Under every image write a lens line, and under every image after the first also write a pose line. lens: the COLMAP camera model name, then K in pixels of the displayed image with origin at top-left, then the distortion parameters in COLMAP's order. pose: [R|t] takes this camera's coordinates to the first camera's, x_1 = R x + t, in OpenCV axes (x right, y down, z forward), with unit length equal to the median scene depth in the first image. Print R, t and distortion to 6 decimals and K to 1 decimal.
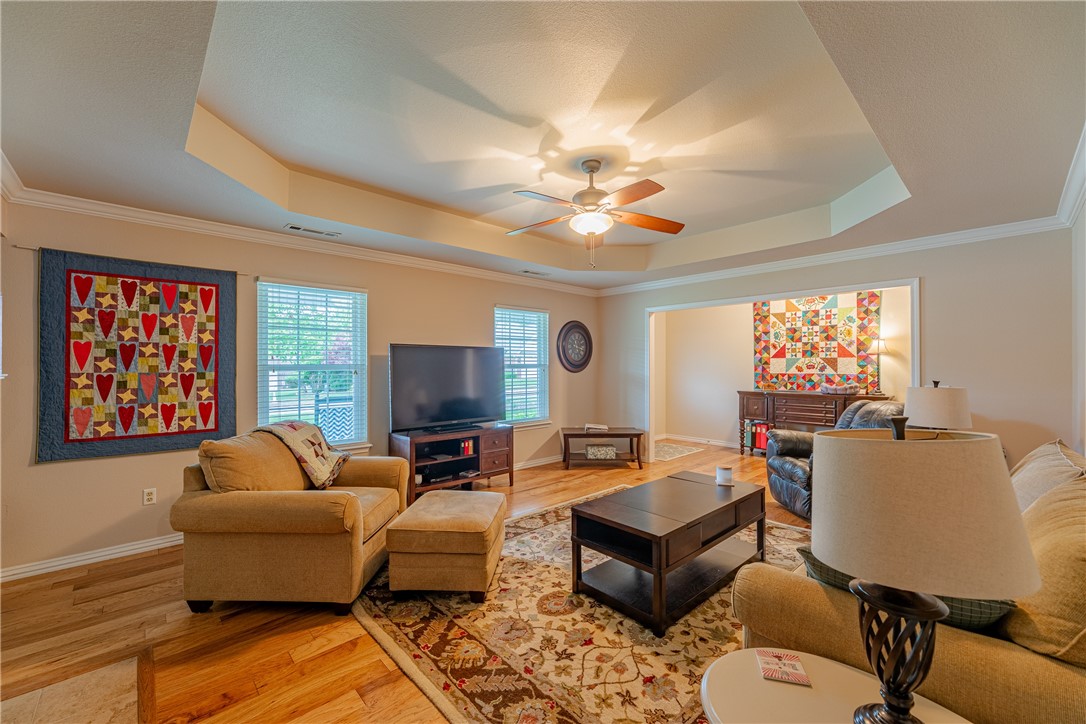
lens RADIAL K [[435.3, 0, 541.8], [0, 435.3, 362.3], [0, 0, 1]] dist [0.000630, 0.000283]
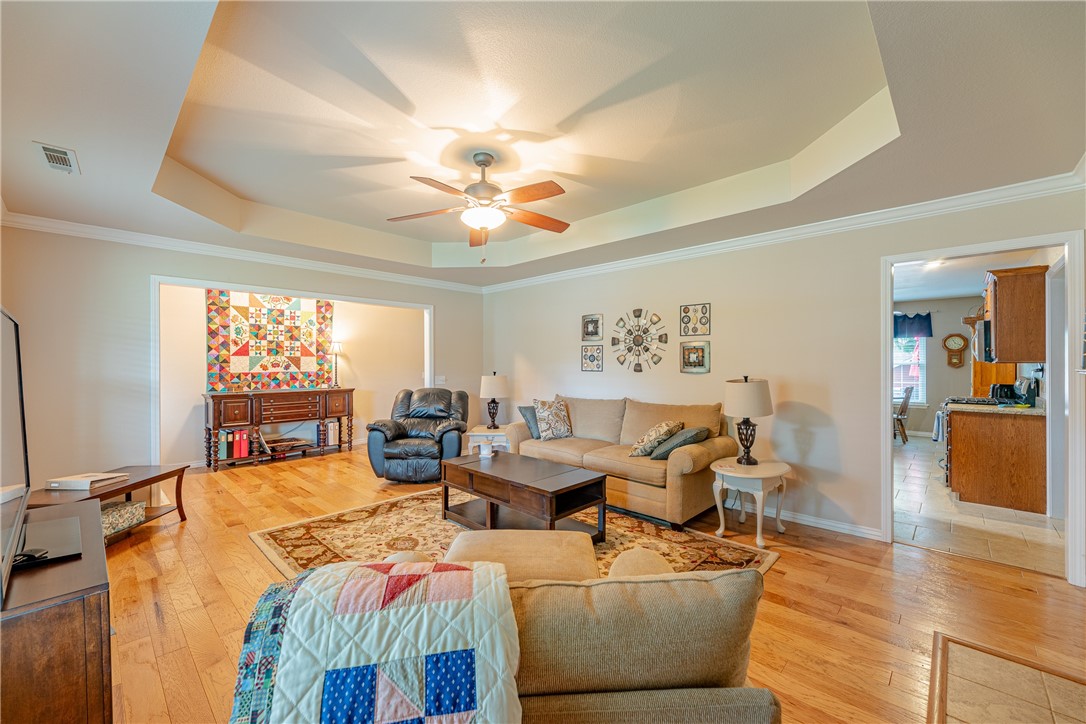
lens RADIAL K [[435.3, 0, 541.8], [0, 435.3, 362.3], [0, 0, 1]] dist [0.000630, 0.000283]
pose [[-0.054684, 0.001800, 0.998502, -0.429514], [-0.003154, 0.999993, -0.001976, 0.003794], [-0.998499, -0.003258, -0.054678, 0.453221]]
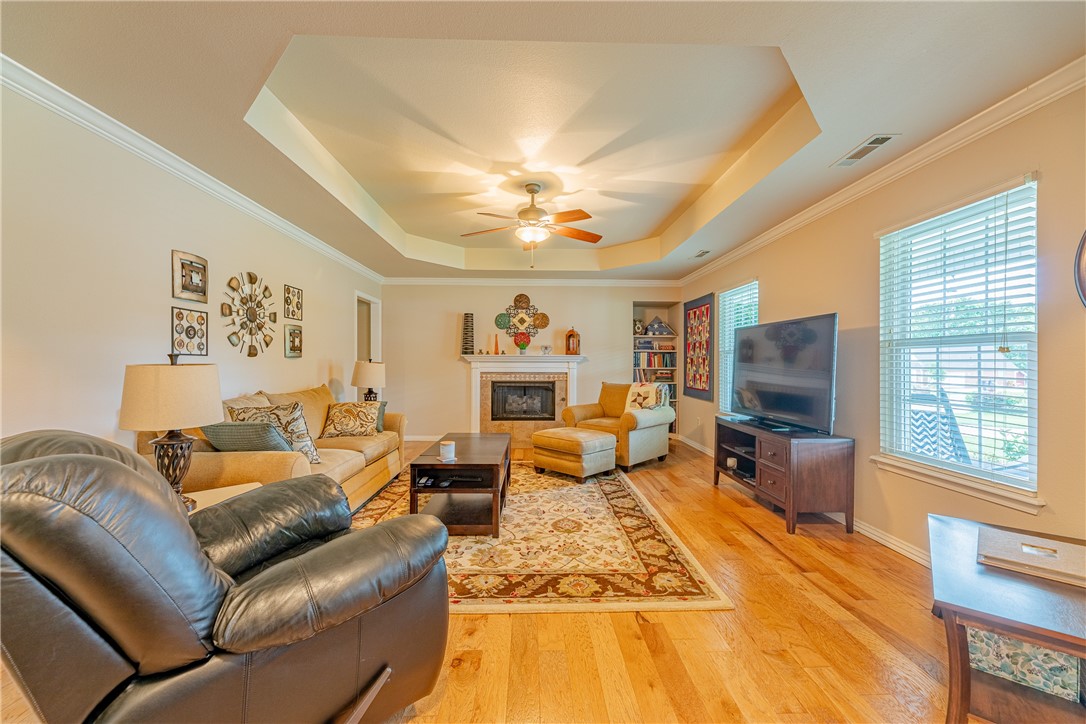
lens RADIAL K [[435.3, 0, 541.8], [0, 435.3, 362.3], [0, 0, 1]] dist [0.000630, 0.000283]
pose [[-0.661472, -0.001217, -0.749969, 0.513360], [0.001361, 0.999995, -0.002823, 0.028590], [0.749969, -0.002888, -0.661467, 0.912637]]
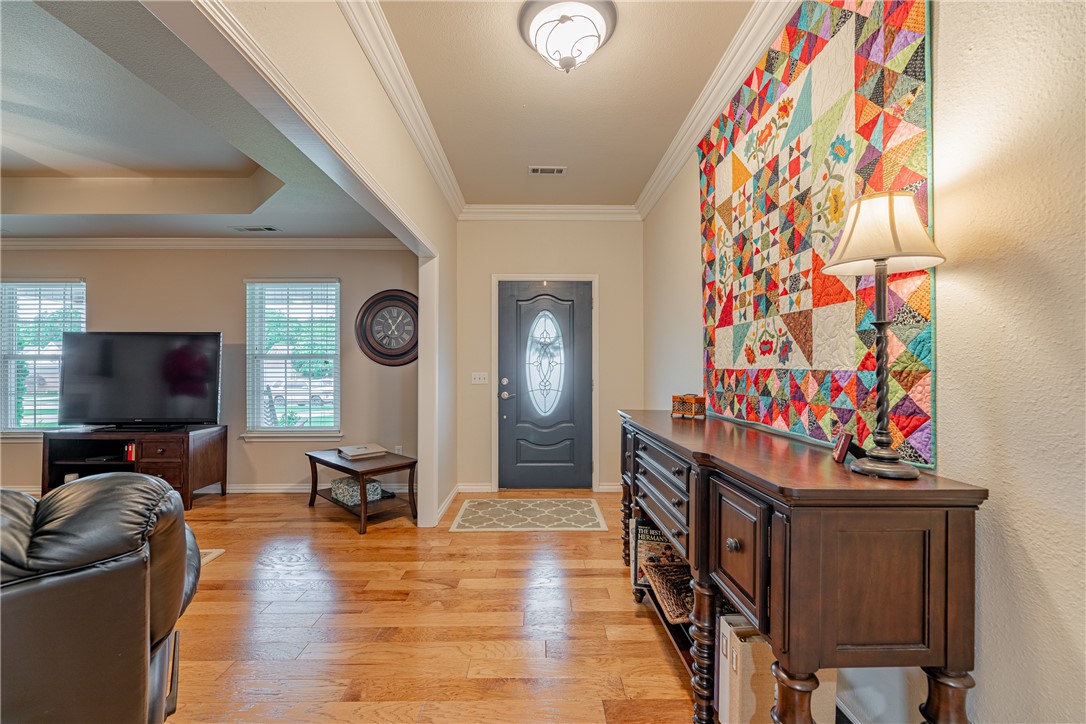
lens RADIAL K [[435.3, 0, 541.8], [0, 435.3, 362.3], [0, 0, 1]] dist [0.000630, 0.000283]
pose [[0.736298, -0.006226, -0.676629, 0.726980], [0.005461, 0.999980, -0.003259, 0.021775], [0.676636, -0.001295, 0.736317, 0.680923]]
